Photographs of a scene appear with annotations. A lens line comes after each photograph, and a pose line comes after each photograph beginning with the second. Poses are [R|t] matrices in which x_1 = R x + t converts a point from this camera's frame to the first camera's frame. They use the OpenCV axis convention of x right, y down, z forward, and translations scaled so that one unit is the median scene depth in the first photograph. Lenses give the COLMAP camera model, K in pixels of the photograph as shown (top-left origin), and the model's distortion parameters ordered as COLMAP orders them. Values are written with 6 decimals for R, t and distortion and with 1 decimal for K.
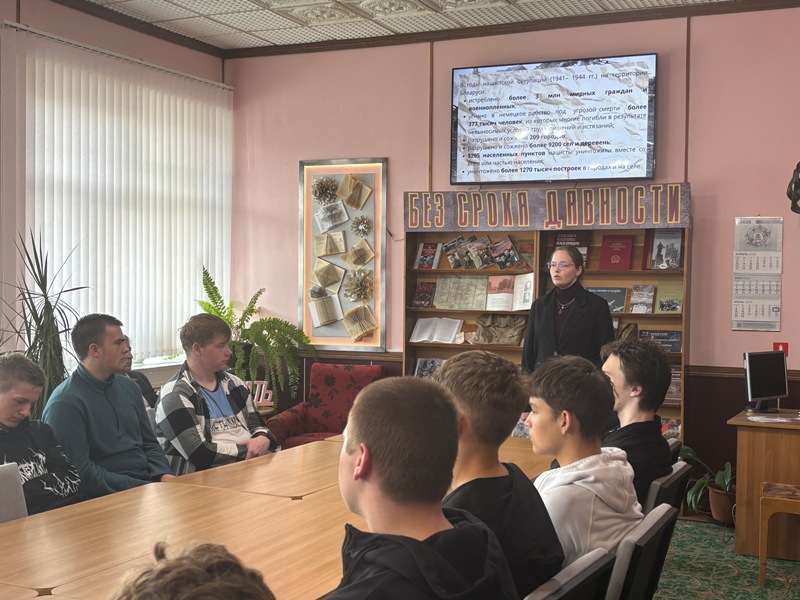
lens RADIAL K [[1012.8, 0, 402.3], [0, 1012.8, 308.4], [0, 0, 1]] dist [0.114511, 0.000000]
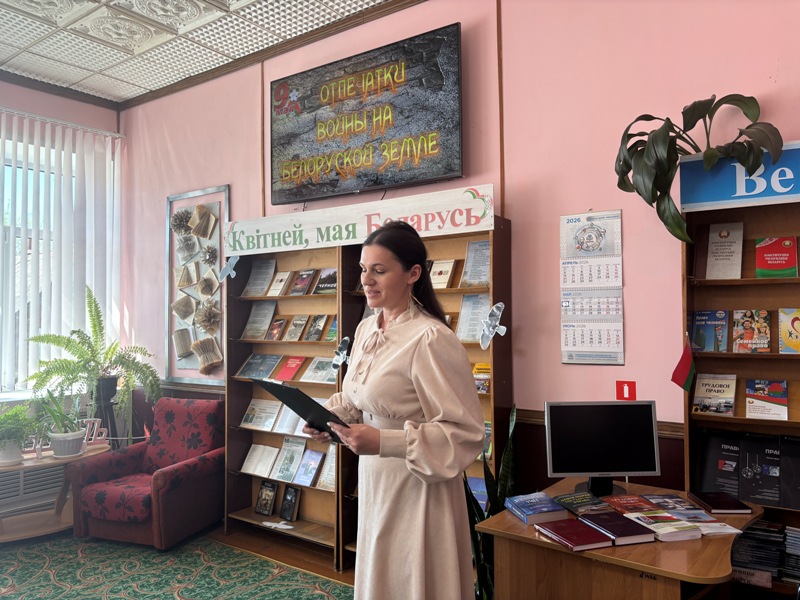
lens RADIAL K [[607.3, 0, 399.9], [0, 607.3, 291.4], [0, 0, 1]] dist [0.041970, -0.039743]
pose [[0.981539, -0.029960, -0.188902, 0.271006], [0.016355, 0.997185, -0.073172, -0.000991], [0.190563, 0.068732, 0.979266, 0.498372]]
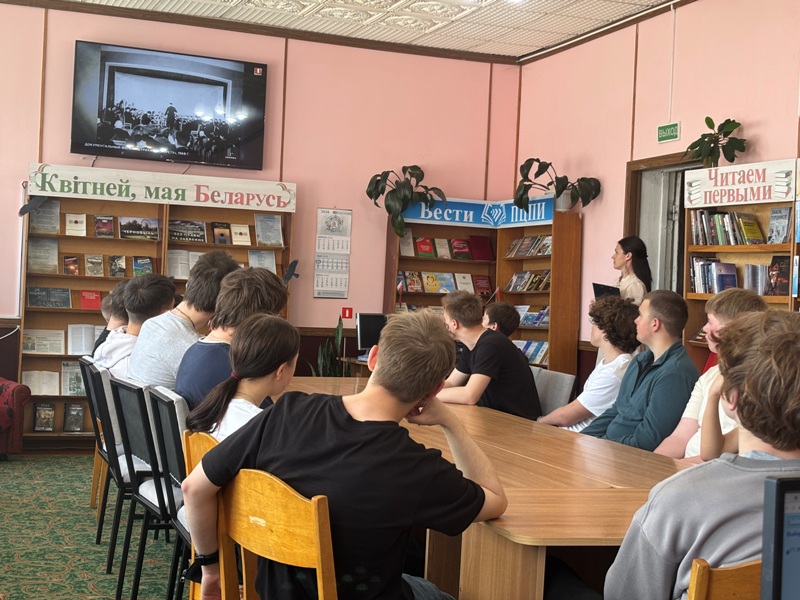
lens RADIAL K [[1190.6, 0, 399.6], [0, 1190.6, 297.3], [0, 0, 1]] dist [0.112203, 0.000000]
pose [[0.696076, 0.015952, 0.717791, -0.603151], [-0.015178, 0.999857, -0.007501, 0.028058], [-0.717808, -0.005673, 0.696218, -0.077298]]
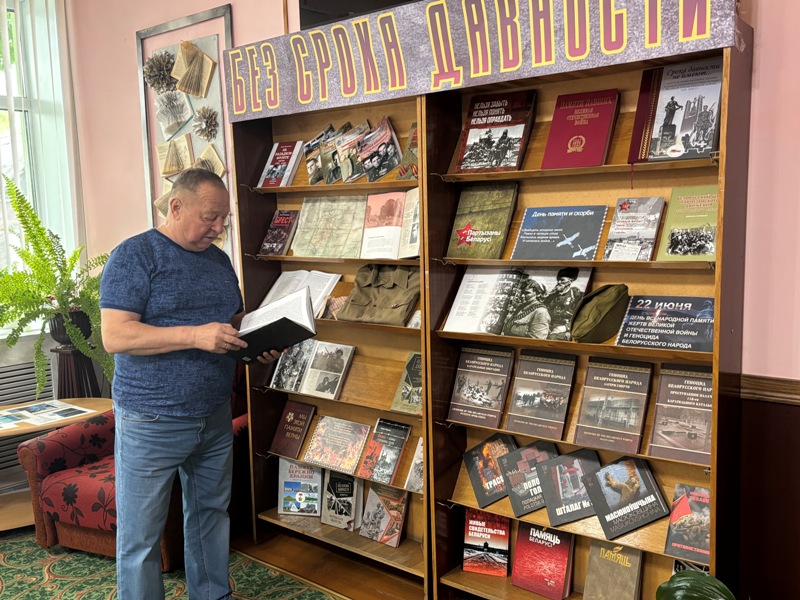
lens RADIAL K [[745.1, 0, 419.8], [0, 745.1, 312.4], [0, 0, 1]] dist [0.013583, 0.000000]
pose [[0.971091, -0.006749, -0.238615, 0.211942], [0.031035, 0.994686, 0.098170, -0.007383], [0.236685, -0.102737, 0.966139, 0.622439]]
